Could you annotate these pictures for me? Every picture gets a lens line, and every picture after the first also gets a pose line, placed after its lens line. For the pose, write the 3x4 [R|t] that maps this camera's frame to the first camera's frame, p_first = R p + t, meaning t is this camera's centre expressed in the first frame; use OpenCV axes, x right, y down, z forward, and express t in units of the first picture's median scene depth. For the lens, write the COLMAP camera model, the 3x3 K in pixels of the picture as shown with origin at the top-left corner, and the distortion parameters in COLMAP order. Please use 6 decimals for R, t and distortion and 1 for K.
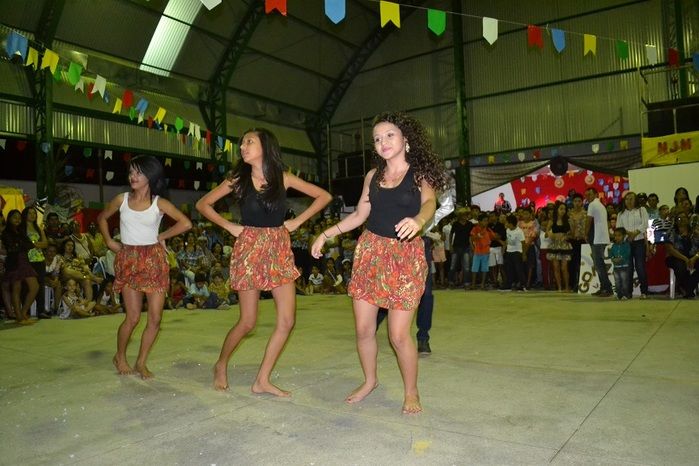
lens RADIAL K [[557.6, 0, 351.5], [0, 557.6, 242.3], [0, 0, 1]] dist [-0.079153, 0.005347]
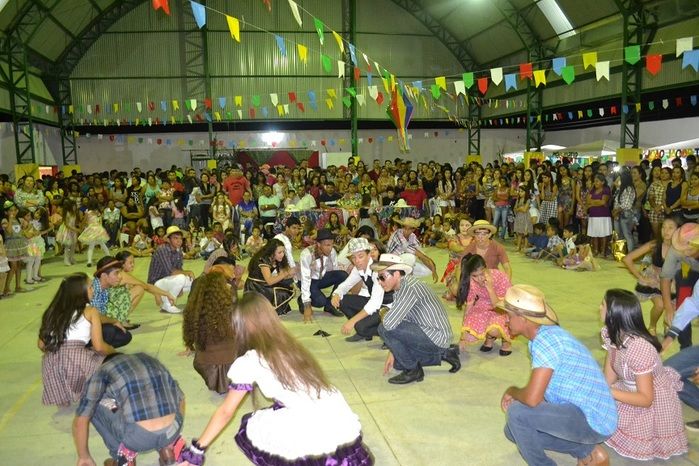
lens RADIAL K [[557.6, 0, 351.5], [0, 557.6, 242.3], [0, 0, 1]] dist [-0.079153, 0.005347]
pose [[0.683999, -0.073475, 0.725773, -0.558613], [-0.001102, 0.994809, 0.101750, 0.001613], [-0.729482, -0.070396, 0.680368, -0.169970]]
